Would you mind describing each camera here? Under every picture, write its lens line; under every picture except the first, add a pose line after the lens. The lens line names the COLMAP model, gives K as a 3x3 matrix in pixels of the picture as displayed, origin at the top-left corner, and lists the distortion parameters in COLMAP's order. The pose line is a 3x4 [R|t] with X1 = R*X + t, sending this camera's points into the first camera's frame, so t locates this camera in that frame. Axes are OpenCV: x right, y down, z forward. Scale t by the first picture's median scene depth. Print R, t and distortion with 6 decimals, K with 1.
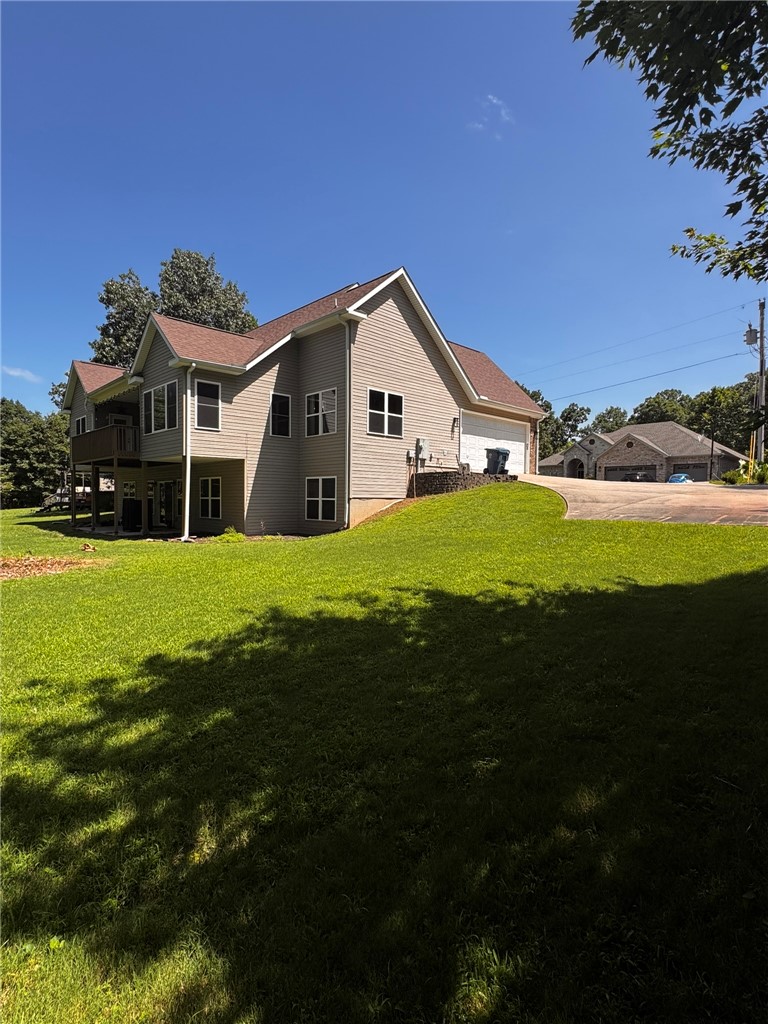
lens RADIAL K [[505.8, 0, 384.9], [0, 505.8, 515.2], [0, 0, 1]] dist [-0.000228, -0.000058]
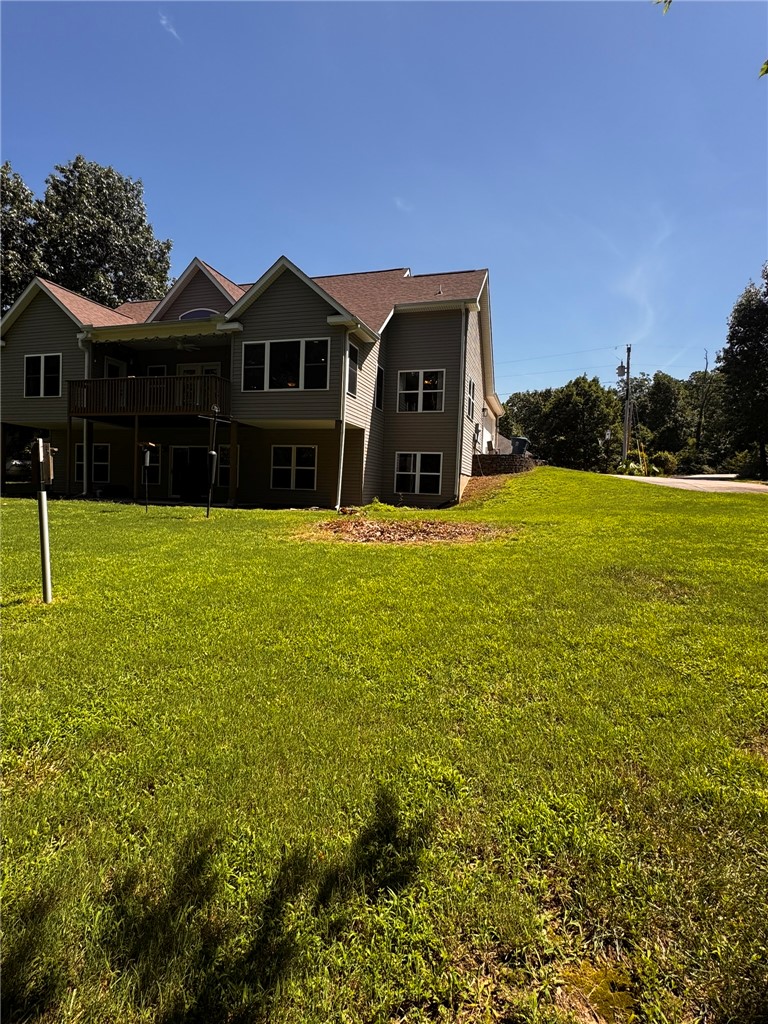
lens RADIAL K [[505.8, 0, 384.1], [0, 505.8, 509.0], [0, 0, 1]] dist [-0.000228, -0.000058]
pose [[0.876508, 0.006373, 0.481344, -0.658055], [-0.010074, 0.999936, 0.005106, 0.034726], [-0.481281, -0.009324, 0.876517, 0.114819]]
